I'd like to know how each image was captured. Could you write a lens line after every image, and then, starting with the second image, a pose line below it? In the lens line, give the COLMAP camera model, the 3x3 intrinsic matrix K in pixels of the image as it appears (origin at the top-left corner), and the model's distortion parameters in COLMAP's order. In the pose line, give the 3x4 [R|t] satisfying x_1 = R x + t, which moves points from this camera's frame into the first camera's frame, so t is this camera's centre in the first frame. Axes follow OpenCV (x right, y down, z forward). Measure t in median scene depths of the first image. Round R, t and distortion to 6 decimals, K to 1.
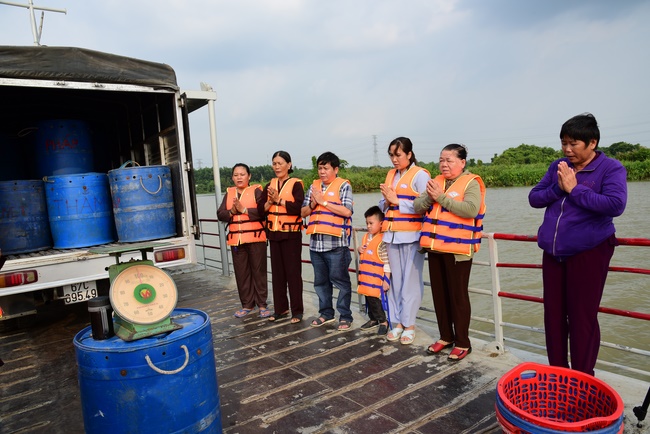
lens RADIAL K [[441.9, 0, 342.4], [0, 441.9, 219.4], [0, 0, 1]] dist [-0.117202, 0.066642]
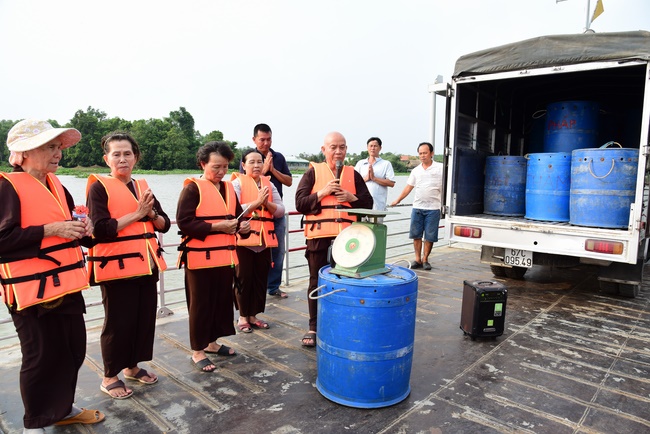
lens RADIAL K [[441.9, 0, 342.4], [0, 441.9, 219.4], [0, 0, 1]] dist [-0.117202, 0.066642]
pose [[0.212391, 0.181928, -0.960100, 0.369230], [-0.122200, 0.979749, 0.158619, -0.054356], [0.969514, 0.083635, 0.230321, 0.274432]]
